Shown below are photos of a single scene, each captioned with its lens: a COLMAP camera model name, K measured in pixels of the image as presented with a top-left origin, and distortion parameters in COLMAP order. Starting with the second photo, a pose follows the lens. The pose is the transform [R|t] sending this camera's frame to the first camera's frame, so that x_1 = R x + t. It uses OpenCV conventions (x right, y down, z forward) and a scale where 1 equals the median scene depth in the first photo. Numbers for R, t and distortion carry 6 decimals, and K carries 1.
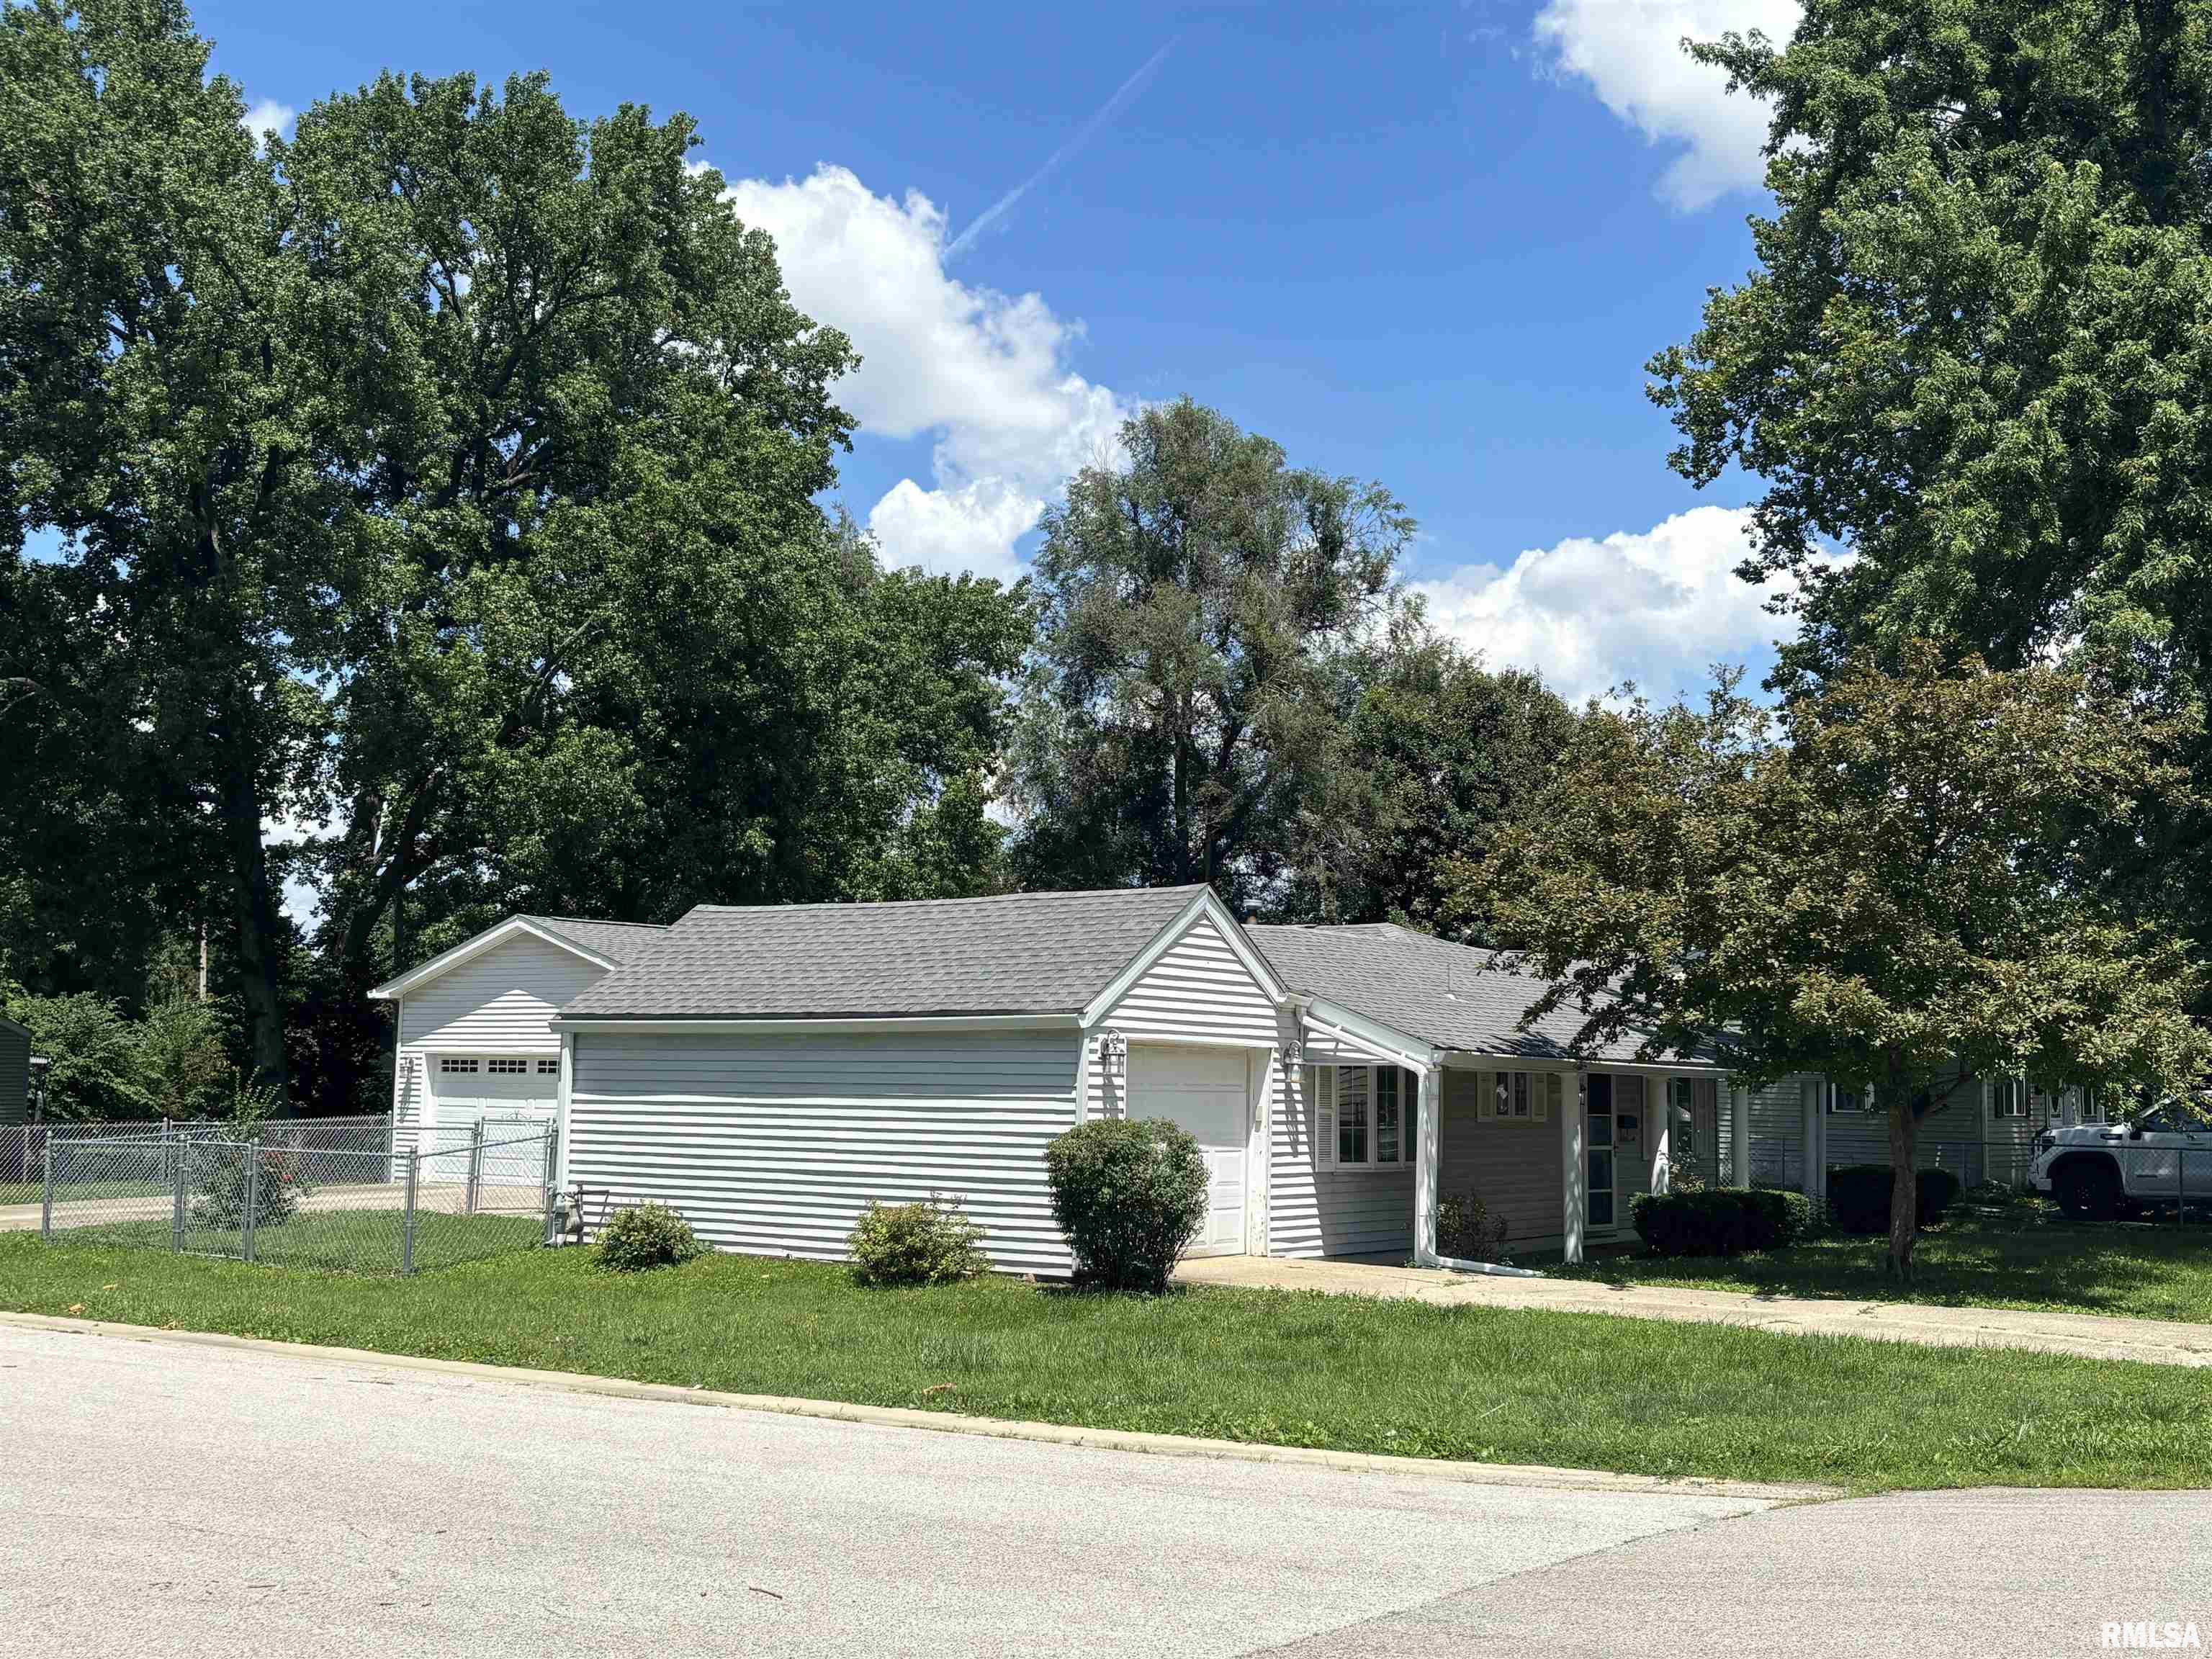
lens RADIAL K [[2425.5, 0, 1107.9], [0, 2425.5, 826.7], [0, 0, 1]] dist [0.093860, 0.000000]
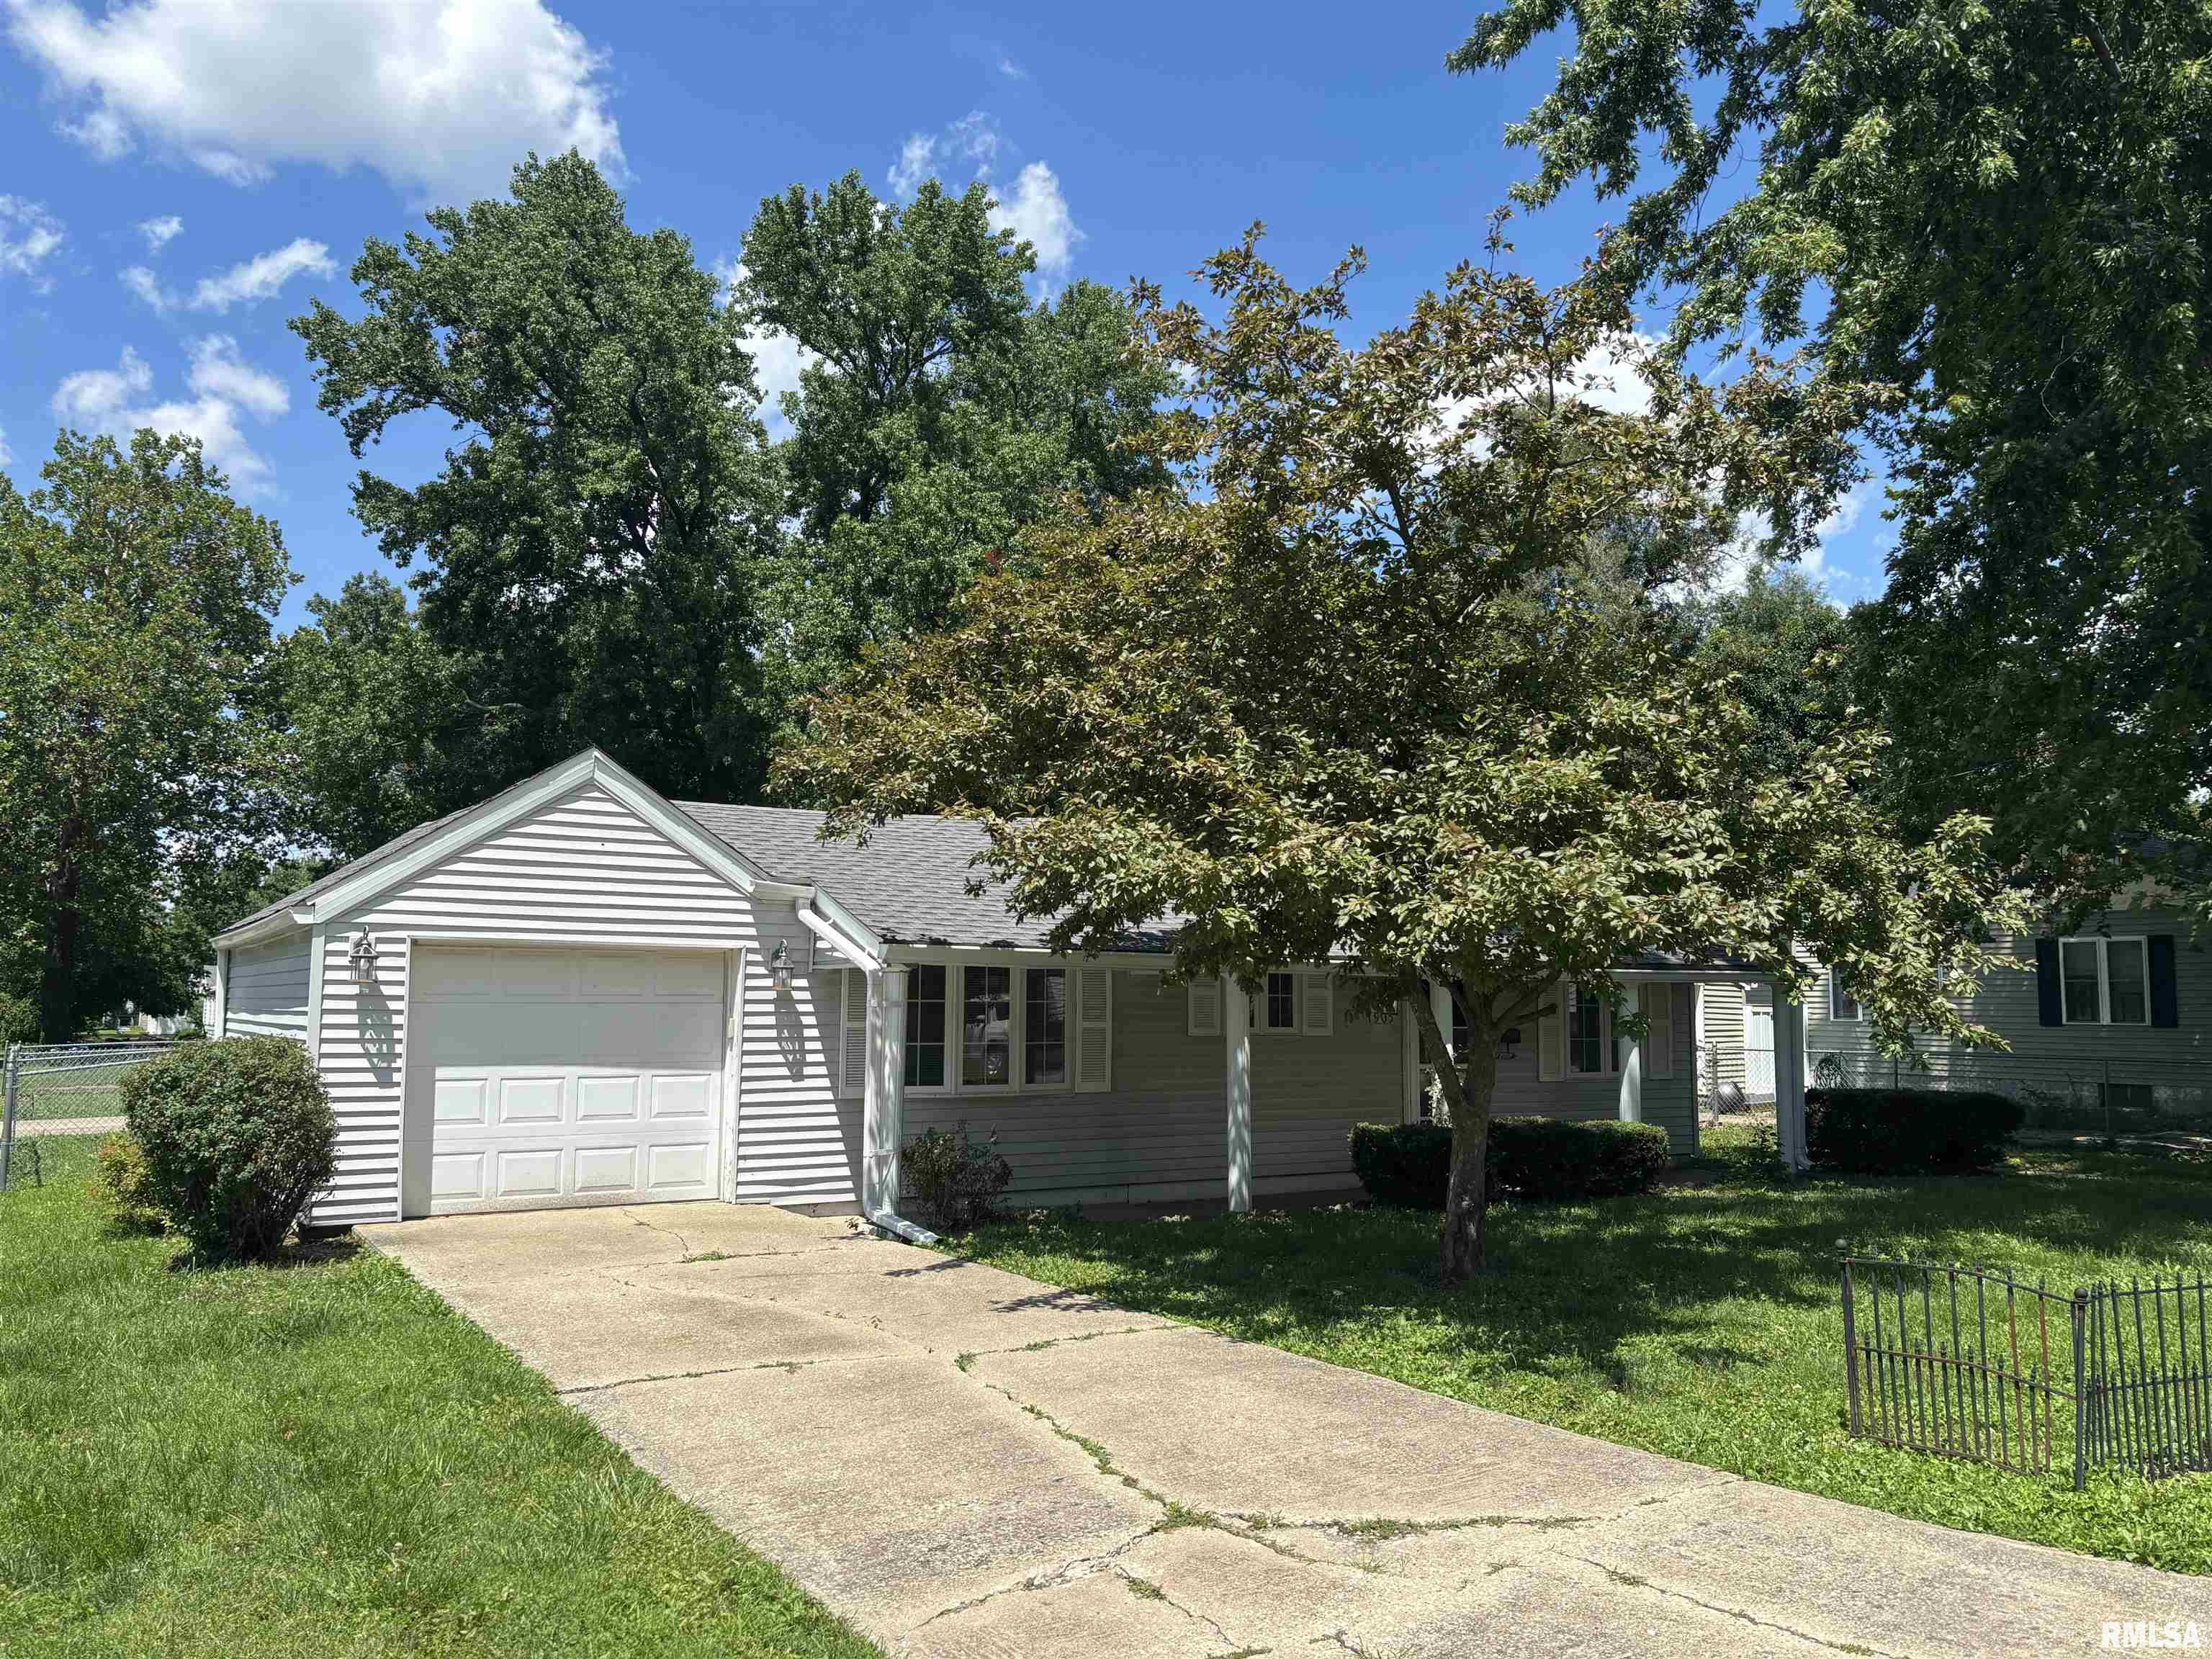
lens RADIAL K [[1716.3, 0, 1106.1], [0, 1716.3, 832.9], [0, 0, 1]] dist [0.005176, 0.000383]
pose [[0.924203, -0.036343, -0.380169, 0.401271], [0.041130, 0.999144, 0.004473, 0.054505], [0.379681, -0.019770, 0.924906, 0.510956]]
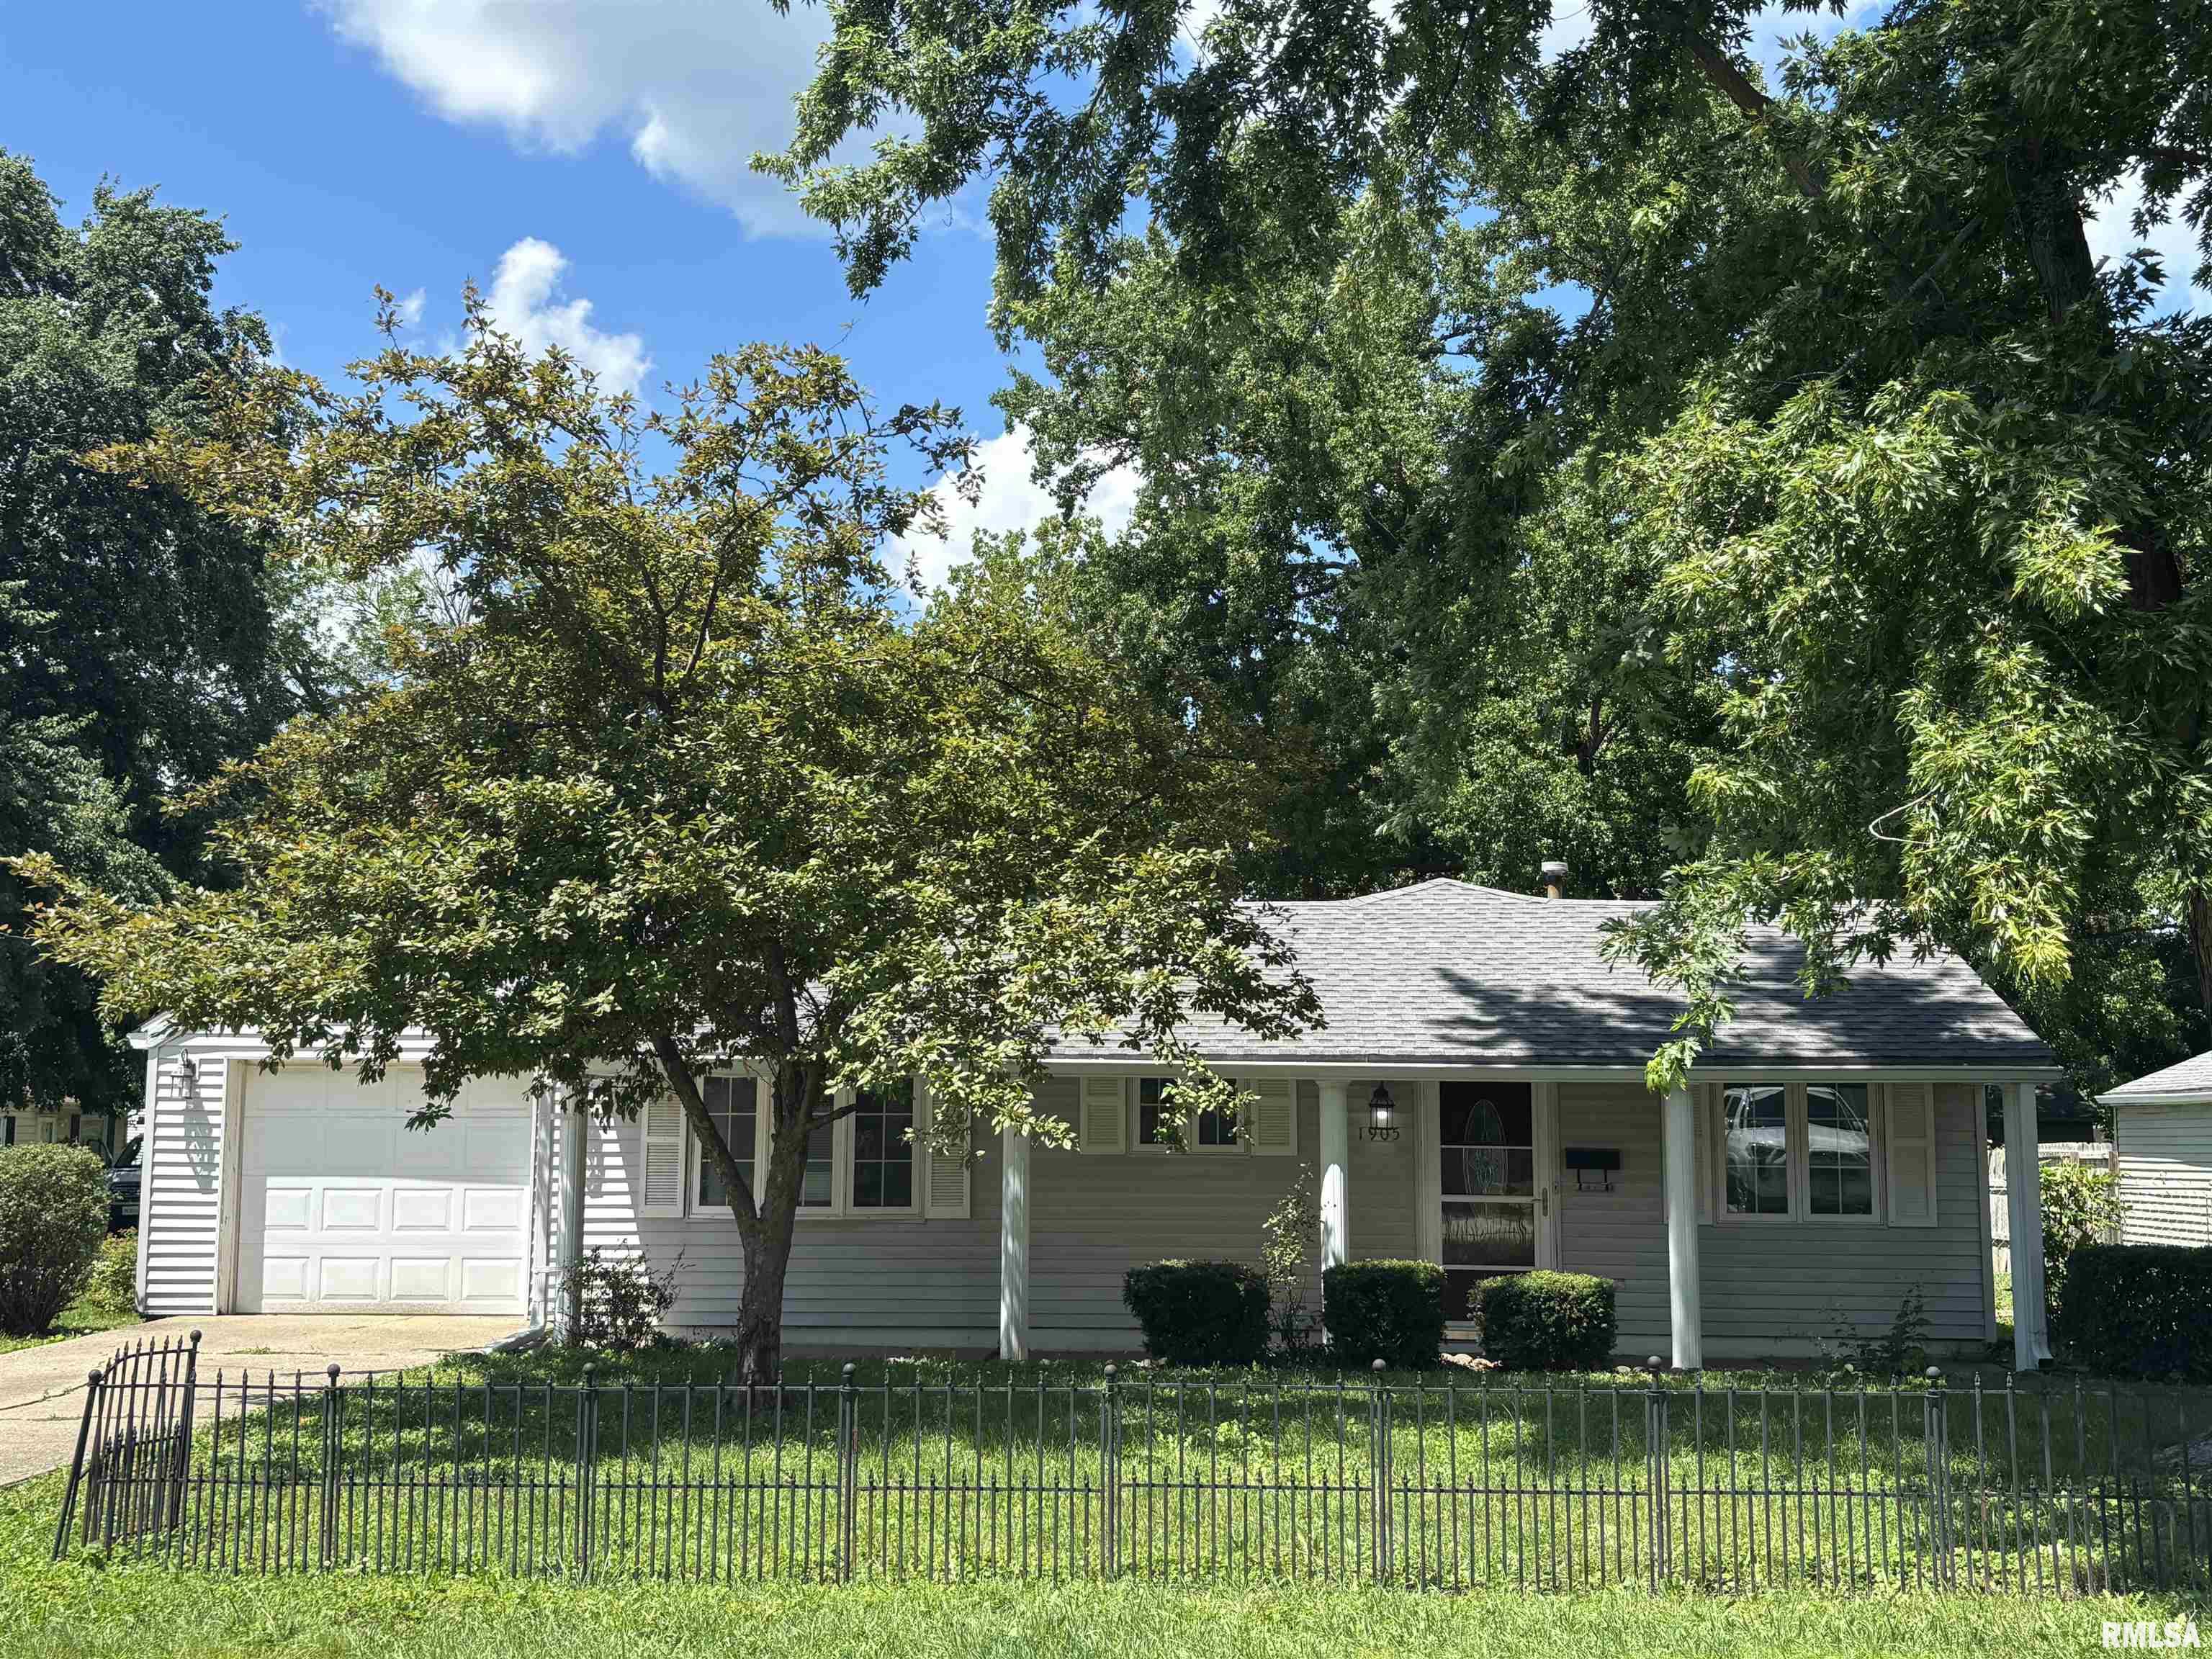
lens RADIAL K [[2289.7, 0, 1107.0], [0, 2289.7, 827.1], [0, 0, 1]] dist [0.002643, 0.000000]
pose [[0.518699, -0.117318, -0.846870, 0.821227], [0.095077, 0.992312, -0.079232, 0.091936], [0.849654, -0.039420, 0.525865, 0.761940]]
